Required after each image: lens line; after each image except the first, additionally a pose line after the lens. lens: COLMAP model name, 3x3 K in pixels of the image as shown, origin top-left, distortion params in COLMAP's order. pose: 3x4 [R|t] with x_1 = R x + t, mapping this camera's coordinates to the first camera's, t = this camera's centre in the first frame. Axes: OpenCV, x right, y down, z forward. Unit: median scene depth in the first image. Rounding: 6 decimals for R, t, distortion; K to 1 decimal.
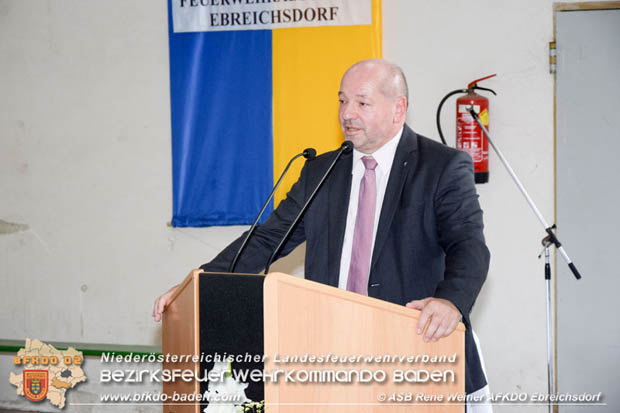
lens RADIAL K [[1869.1, 0, 310.0], [0, 1869.1, 206.5], [0, 0, 1]] dist [0.049130, 0.601965]
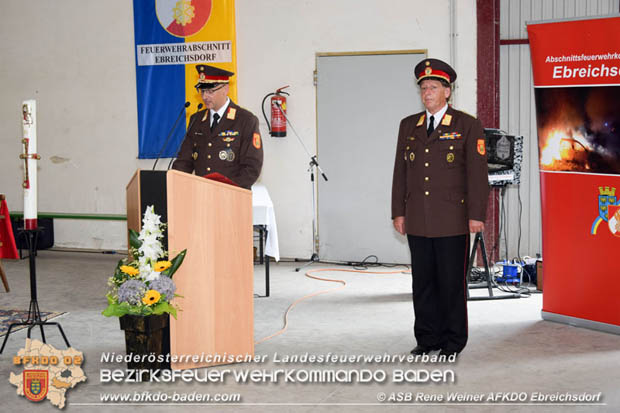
lens RADIAL K [[1008.3, 0, 310.0], [0, 1008.3, 206.5], [0, 0, 1]] dist [-0.052895, -0.031963]
pose [[0.996493, -0.008348, 0.083261, 0.025626], [0.004210, 0.998753, 0.049746, 0.009842], [-0.083572, -0.049221, 0.995285, -0.154536]]
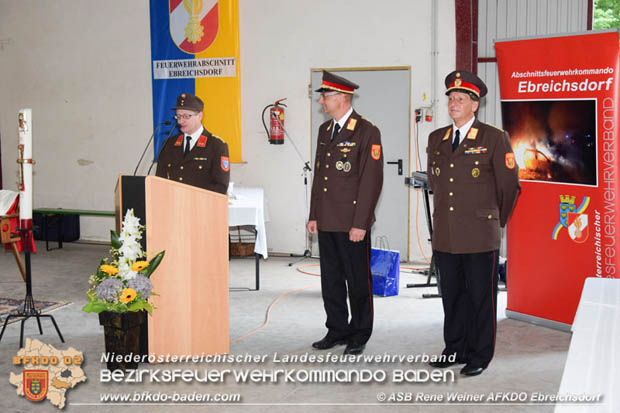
lens RADIAL K [[847.1, 0, 295.3], [0, 847.1, 220.1], [0, 0, 1]] dist [-0.024572, -0.022307]
pose [[0.999258, 0.003145, 0.038400, 0.068719], [-0.005899, 0.997401, 0.071813, 0.006409], [-0.038074, -0.071987, 0.996679, -0.082140]]
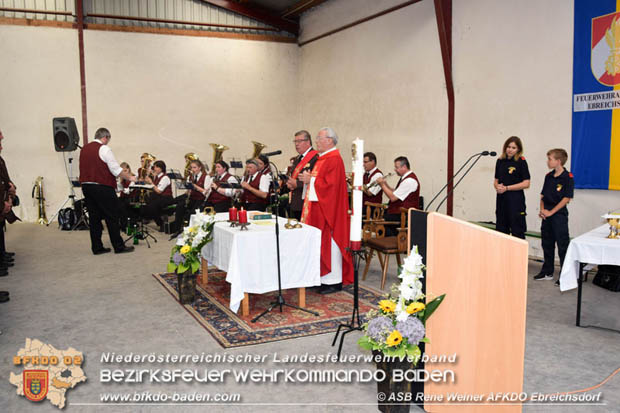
lens RADIAL K [[587.1, 0, 302.3], [0, 587.1, 195.5], [0, 0, 1]] dist [-0.016740, -0.001636]
pose [[0.772076, 0.062056, -0.632493, 0.162644], [-0.036572, 0.997910, 0.053266, -0.009378], [0.634477, -0.017994, 0.772733, 0.165327]]
